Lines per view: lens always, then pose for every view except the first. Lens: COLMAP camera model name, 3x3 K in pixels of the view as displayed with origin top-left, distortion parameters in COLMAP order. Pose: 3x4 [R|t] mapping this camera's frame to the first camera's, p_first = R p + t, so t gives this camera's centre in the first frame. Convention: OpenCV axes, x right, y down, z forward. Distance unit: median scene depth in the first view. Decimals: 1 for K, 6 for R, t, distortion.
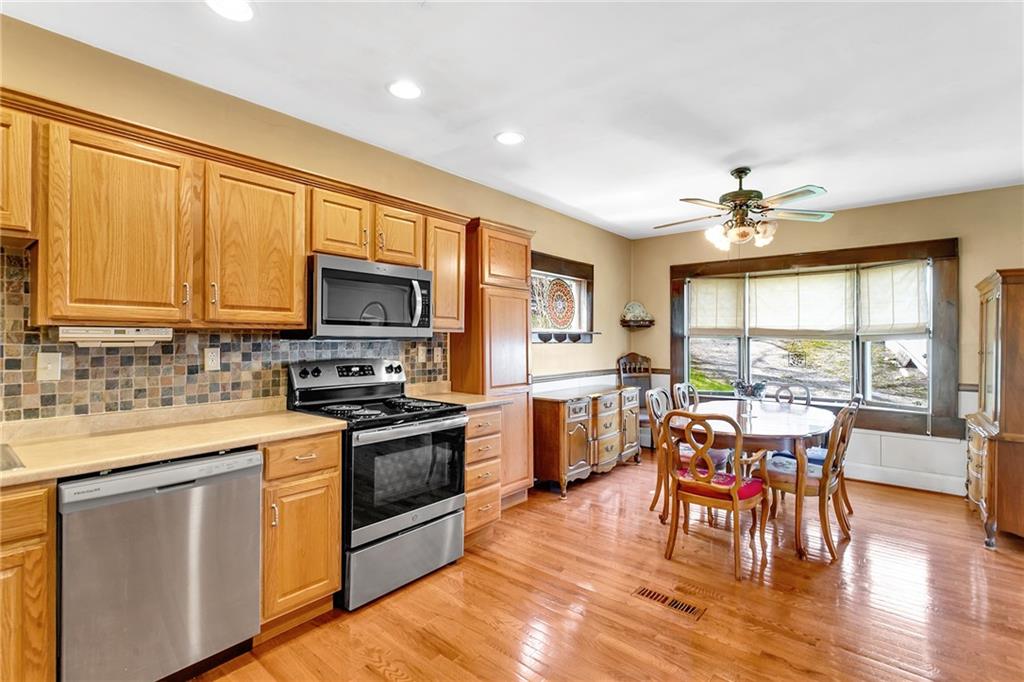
lens RADIAL K [[479.6, 0, 510.2], [0, 479.6, 337.6], [0, 0, 1]] dist [-0.001251, 0.001200]
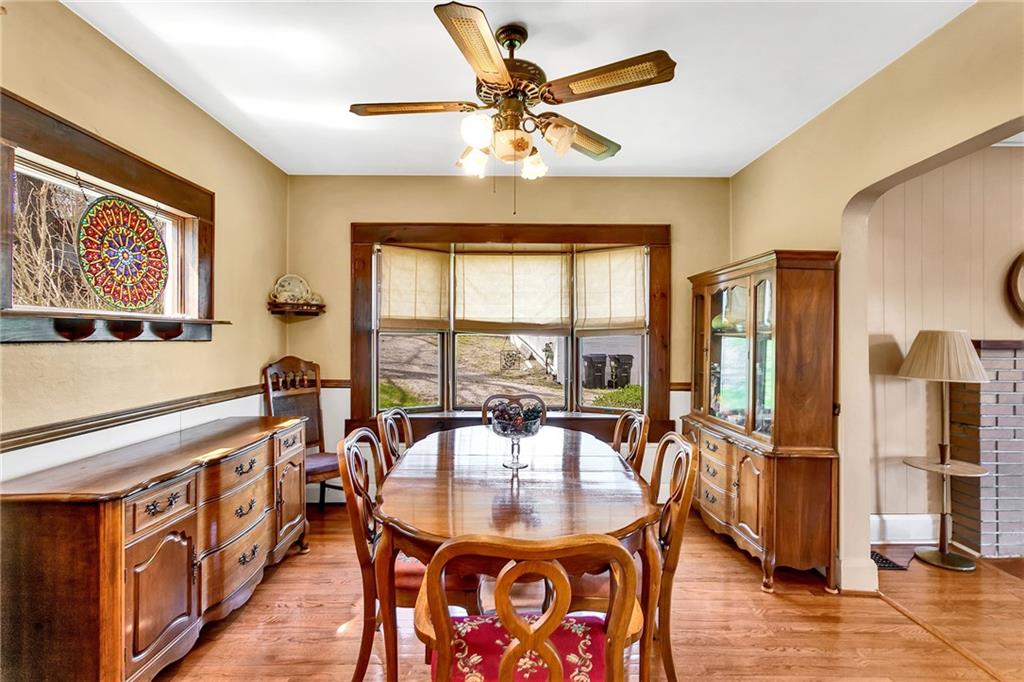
lens RADIAL K [[479.6, 0, 510.2], [0, 479.6, 337.6], [0, 0, 1]] dist [-0.001251, 0.001200]
pose [[0.759729, -0.001262, 0.650238, 0.102567], [-0.003522, 0.999975, 0.006056, 0.004223], [-0.650230, -0.006891, 0.759706, 0.507575]]
